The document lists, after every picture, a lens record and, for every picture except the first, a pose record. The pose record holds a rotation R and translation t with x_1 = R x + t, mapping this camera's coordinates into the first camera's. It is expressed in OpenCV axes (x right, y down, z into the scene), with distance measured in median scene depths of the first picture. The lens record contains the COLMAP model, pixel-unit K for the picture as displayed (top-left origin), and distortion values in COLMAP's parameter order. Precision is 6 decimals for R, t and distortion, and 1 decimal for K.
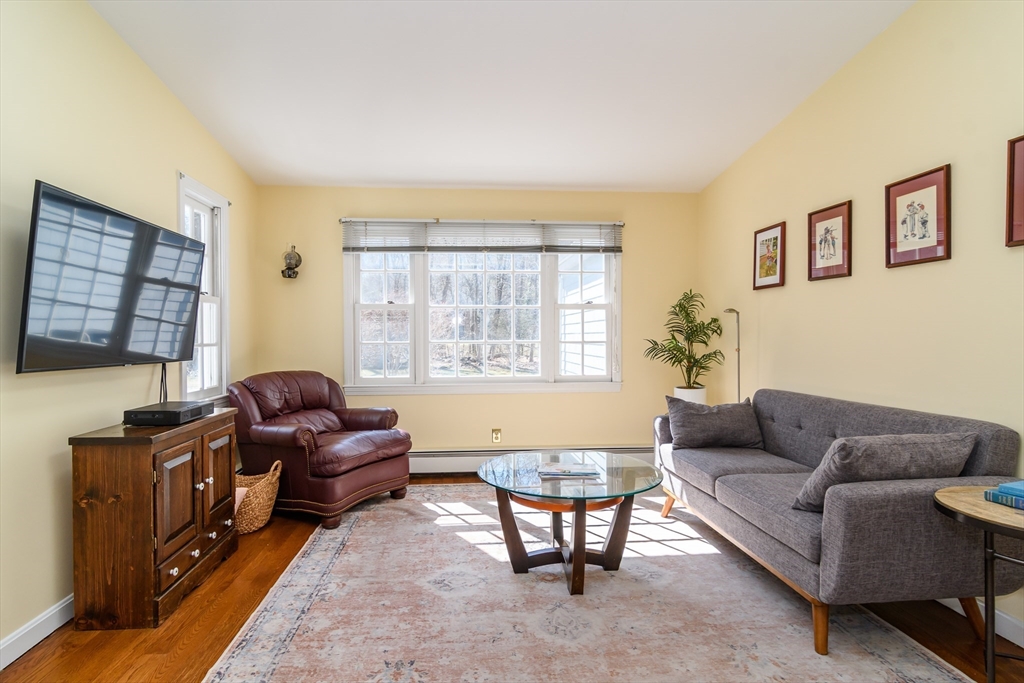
lens RADIAL K [[506.8, 0, 512.0], [0, 506.8, 341.5], [0, 0, 1]] dist [-0.000019, -0.000039]
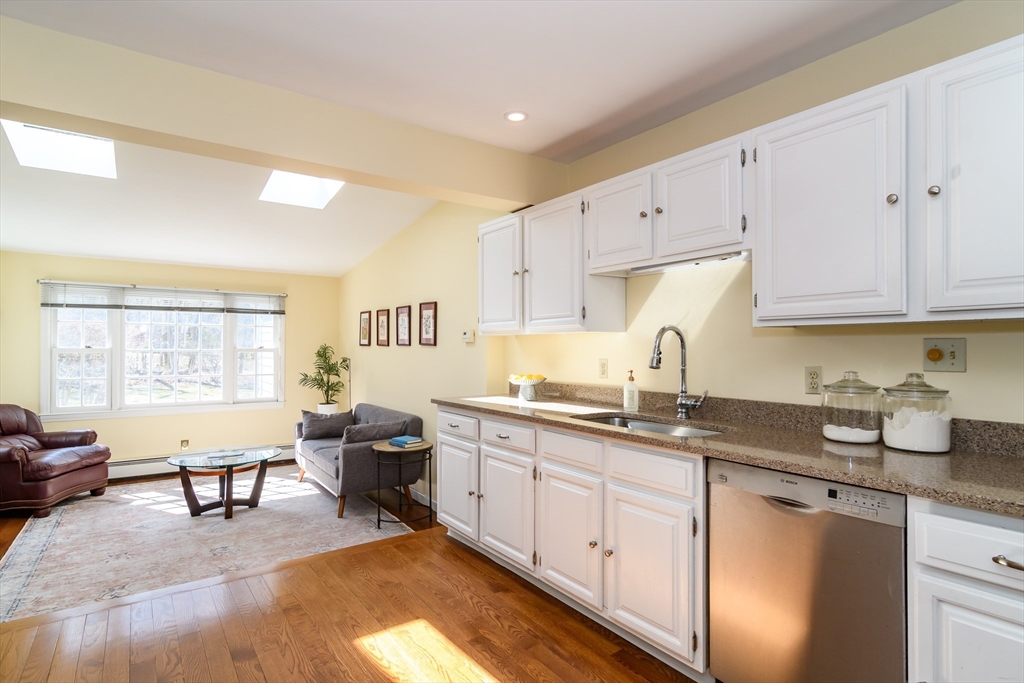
lens RADIAL K [[524.6, 0, 512.0], [0, 524.6, 341.5], [0, 0, 1]] dist [0.000852, 0.000665]
pose [[0.873974, 0.010701, 0.485855, 0.058278], [-0.003543, 0.999871, -0.015648, -0.086055], [-0.485960, 0.011954, 0.873899, -0.778535]]
